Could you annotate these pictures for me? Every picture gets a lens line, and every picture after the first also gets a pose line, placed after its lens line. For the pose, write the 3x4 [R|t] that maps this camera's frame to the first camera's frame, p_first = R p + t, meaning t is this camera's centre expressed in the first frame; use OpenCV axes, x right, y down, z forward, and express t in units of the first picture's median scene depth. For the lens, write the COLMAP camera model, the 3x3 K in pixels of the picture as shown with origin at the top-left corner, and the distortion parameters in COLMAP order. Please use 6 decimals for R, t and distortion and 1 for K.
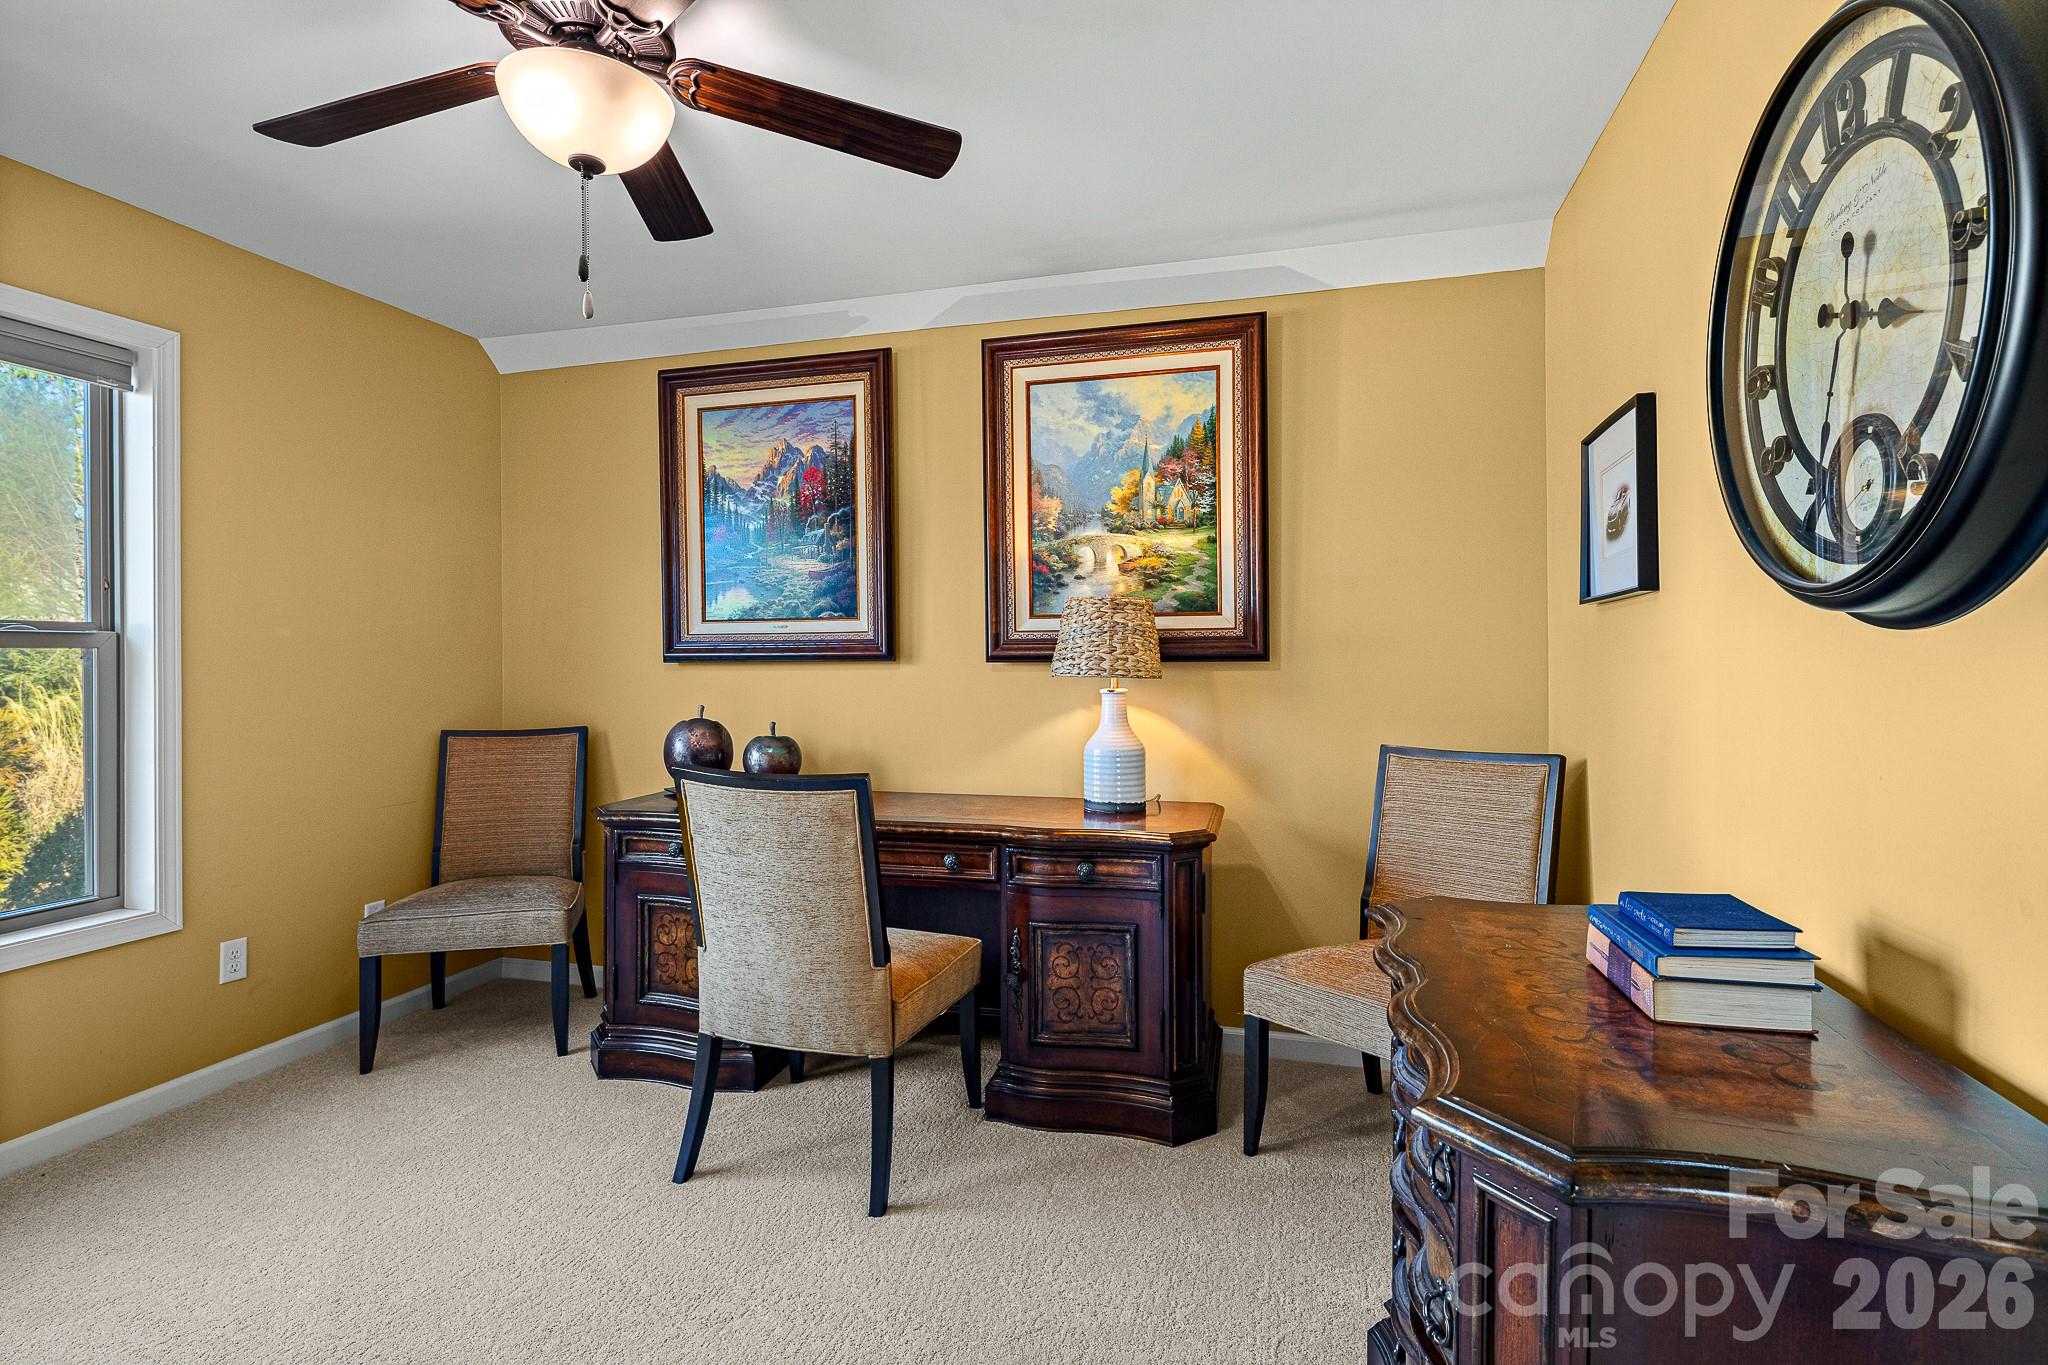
lens RADIAL K [[997.8, 0, 1005.4], [0, 997.8, 660.4], [0, 0, 1]] dist [0.002547, -0.000319]
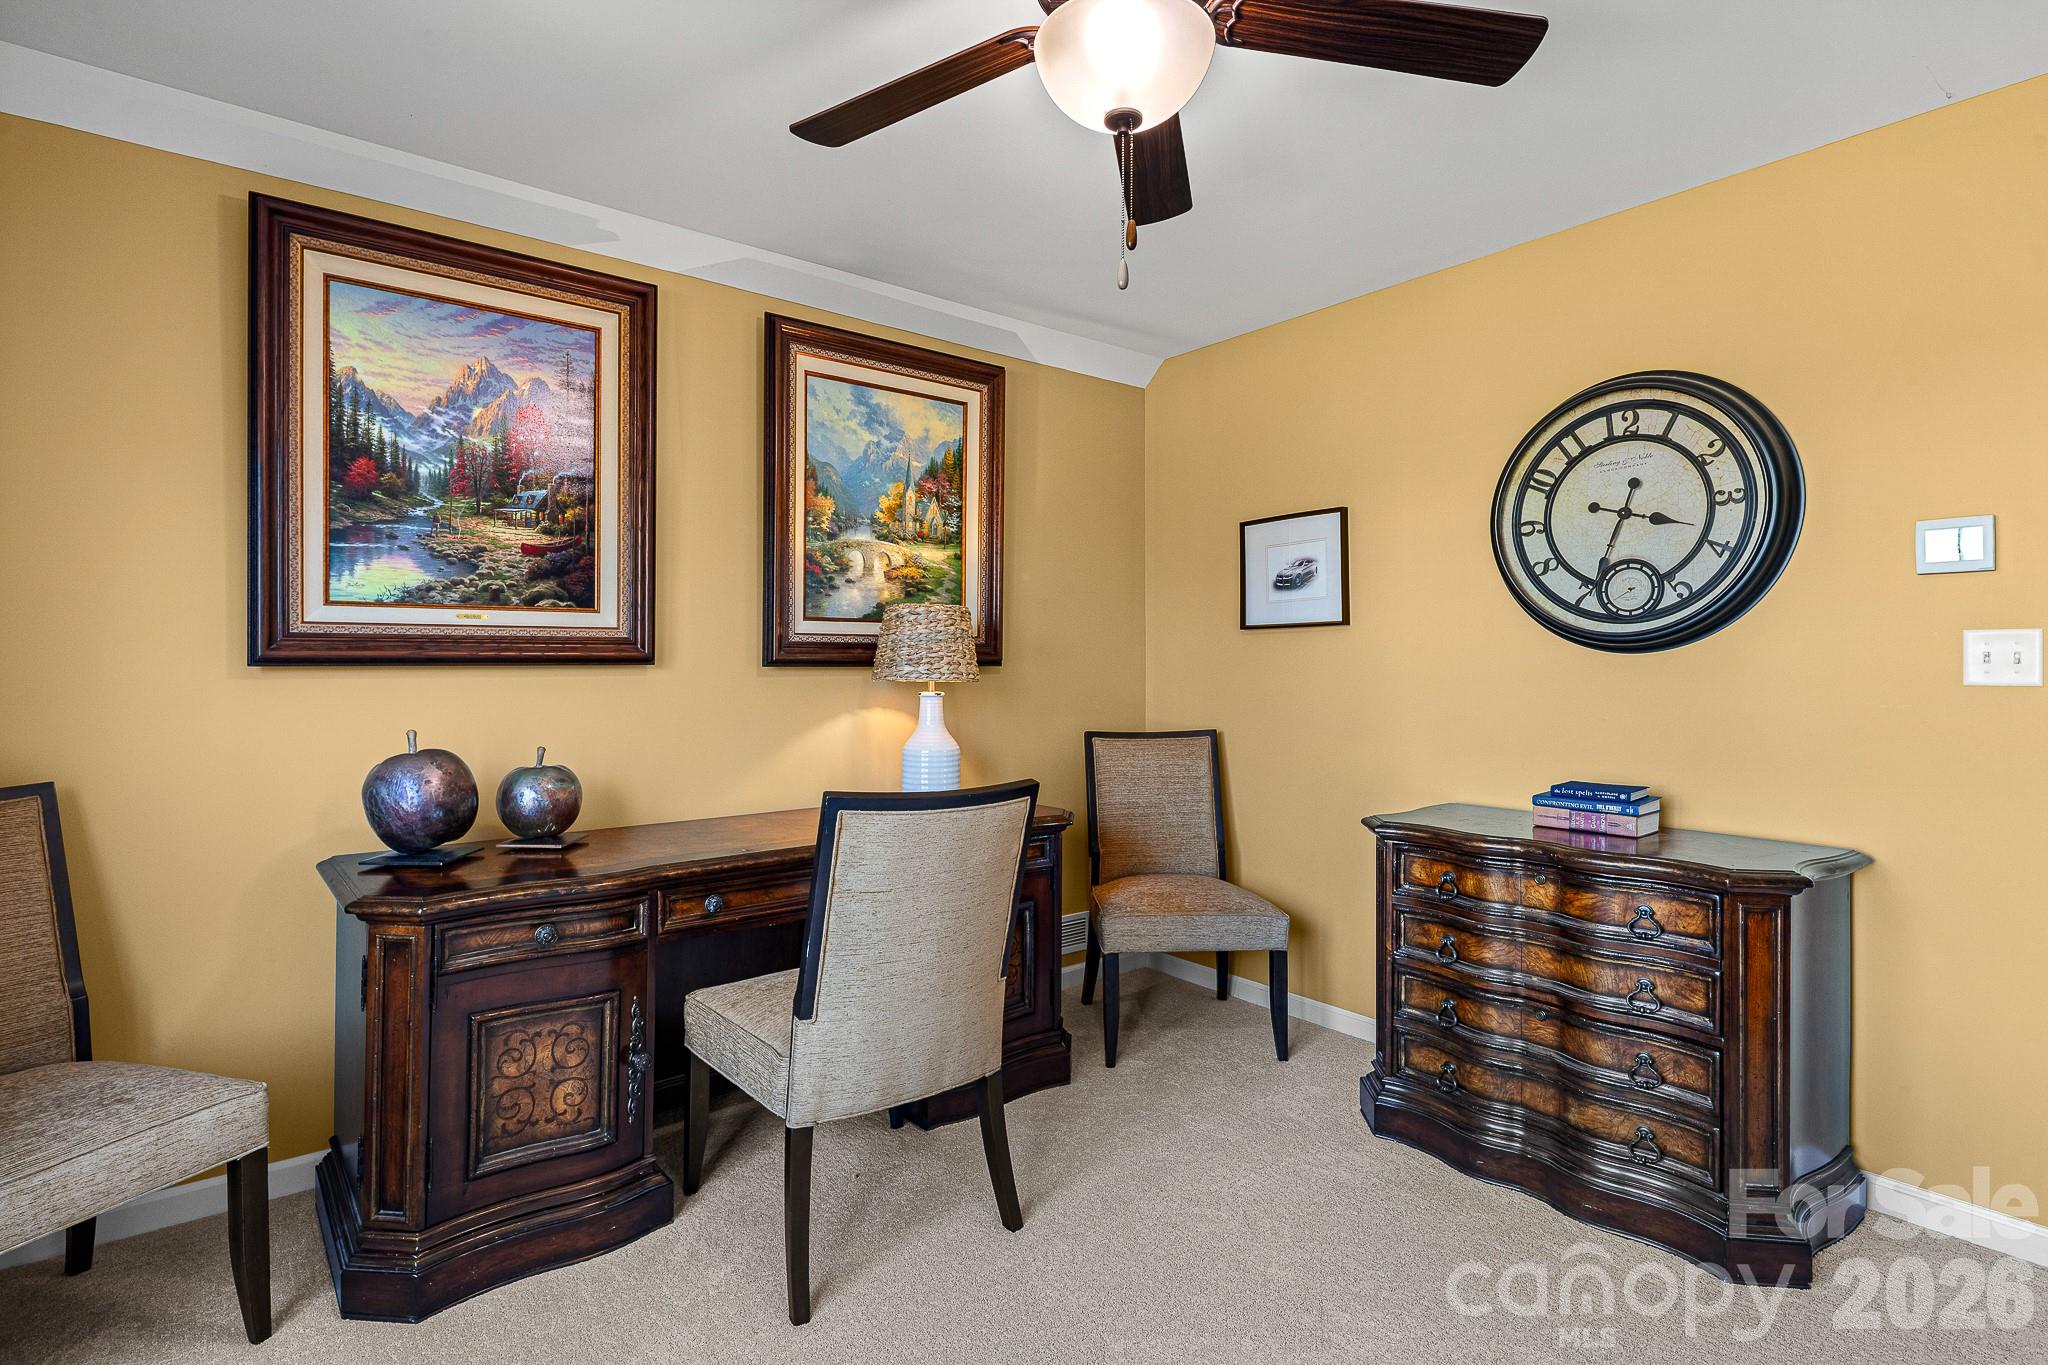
lens RADIAL K [[997.8, 0, 1005.4], [0, 997.8, 660.4], [0, 0, 1]] dist [0.002547, -0.000319]
pose [[0.584803, 0.006479, 0.811149, -0.640393], [-0.003546, 0.999979, -0.005430, 0.000504], [-0.811167, 0.000300, 0.584814, 0.294769]]
